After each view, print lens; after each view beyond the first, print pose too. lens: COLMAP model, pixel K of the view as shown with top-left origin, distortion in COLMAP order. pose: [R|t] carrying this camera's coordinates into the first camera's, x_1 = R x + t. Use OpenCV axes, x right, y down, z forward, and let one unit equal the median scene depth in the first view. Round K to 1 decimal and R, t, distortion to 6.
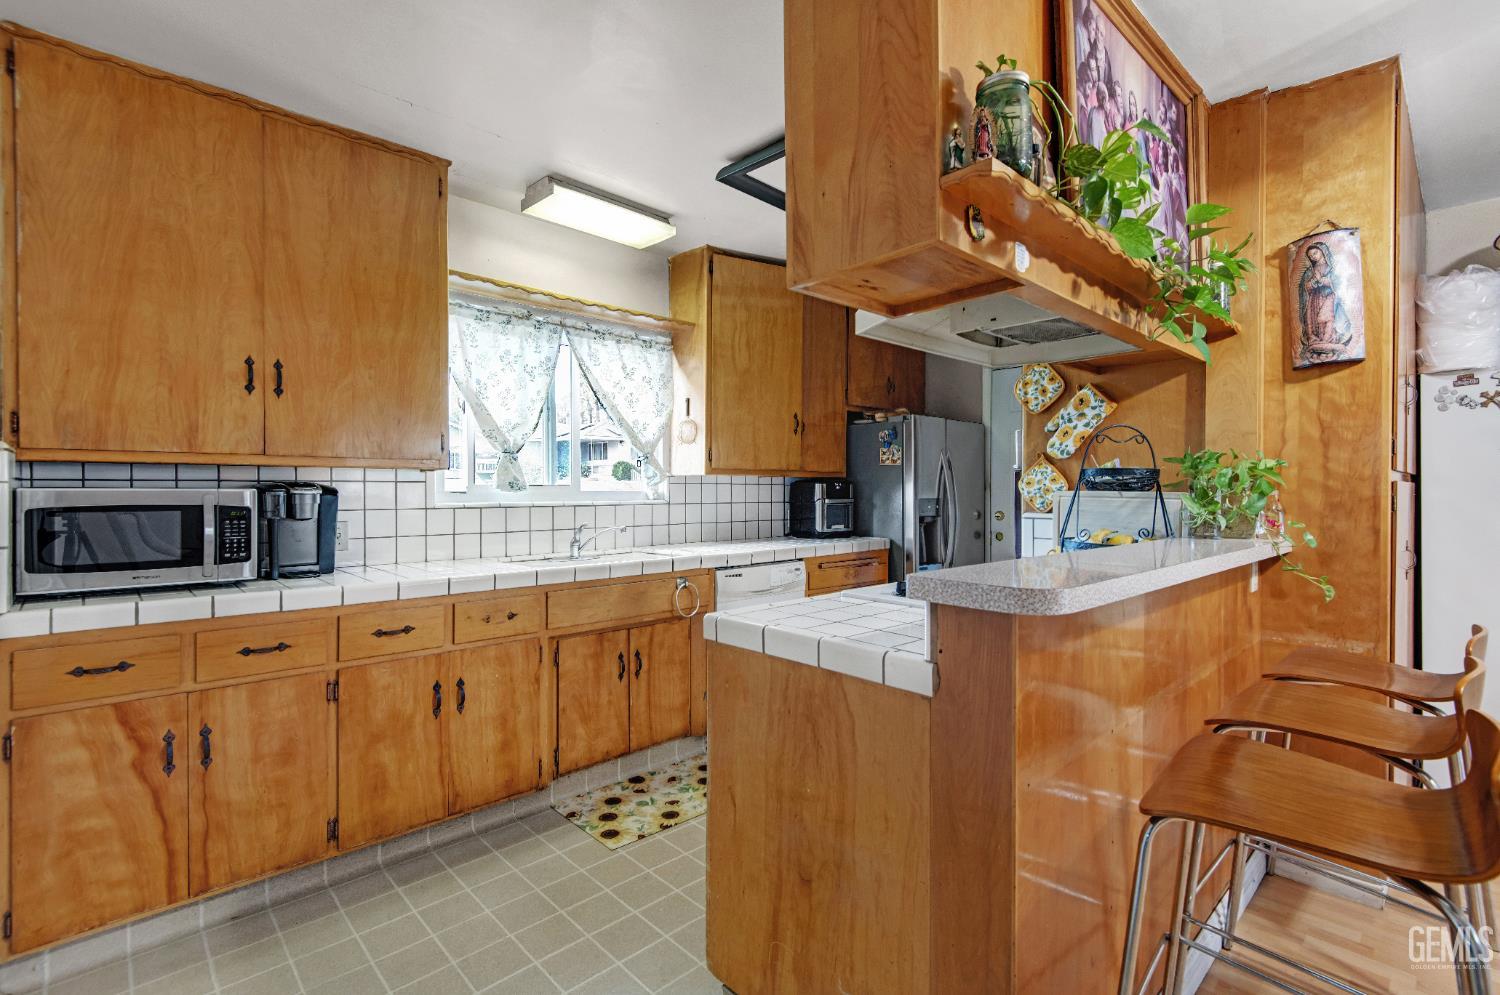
lens RADIAL K [[678.5, 0, 754.0], [0, 678.5, 498.0], [0, 0, 1]] dist [0.033777, -0.015289]
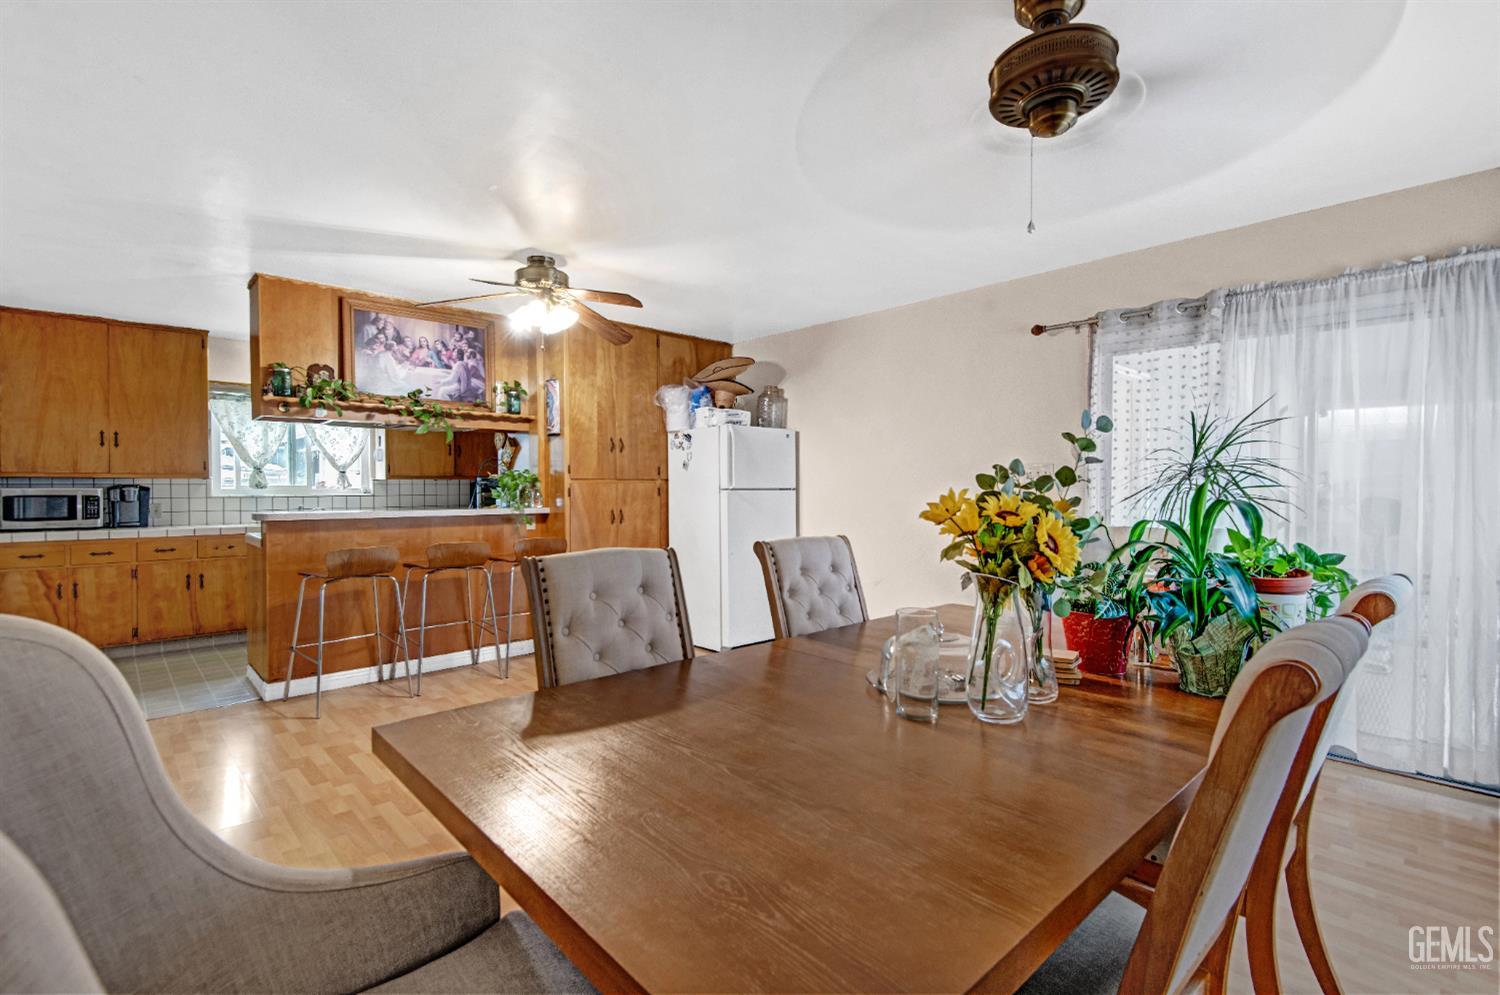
lens RADIAL K [[690.4, 0, 750.0], [0, 690.4, 497.5], [0, 0, 1]] dist [0.013362, -0.000379]
pose [[0.999887, -0.002830, -0.014778, 1.324073], [0.002882, 0.999990, 0.003511, 0.014350], [0.014768, -0.003554, 0.999885, -1.175016]]
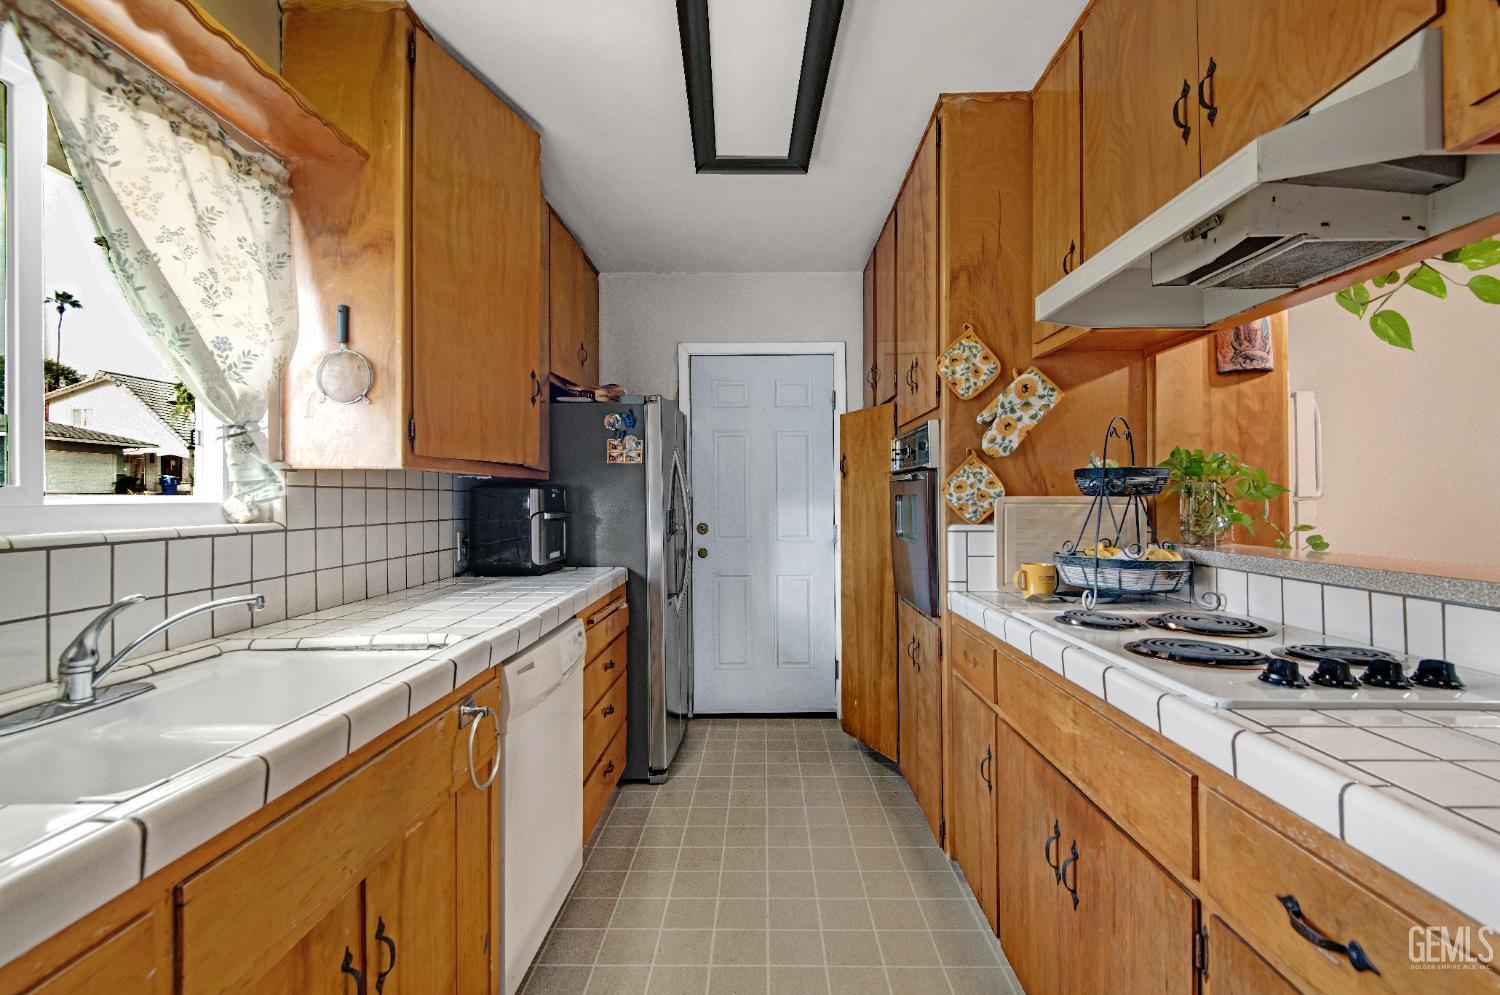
lens RADIAL K [[678.5, 0, 754.0], [0, 678.5, 498.0], [0, 0, 1]] dist [0.033777, -0.015289]
pose [[0.704659, -0.004869, 0.709529, -0.353103], [0.015802, 0.999836, -0.008832, -0.006597], [-0.709370, 0.017436, 0.704620, 0.682230]]
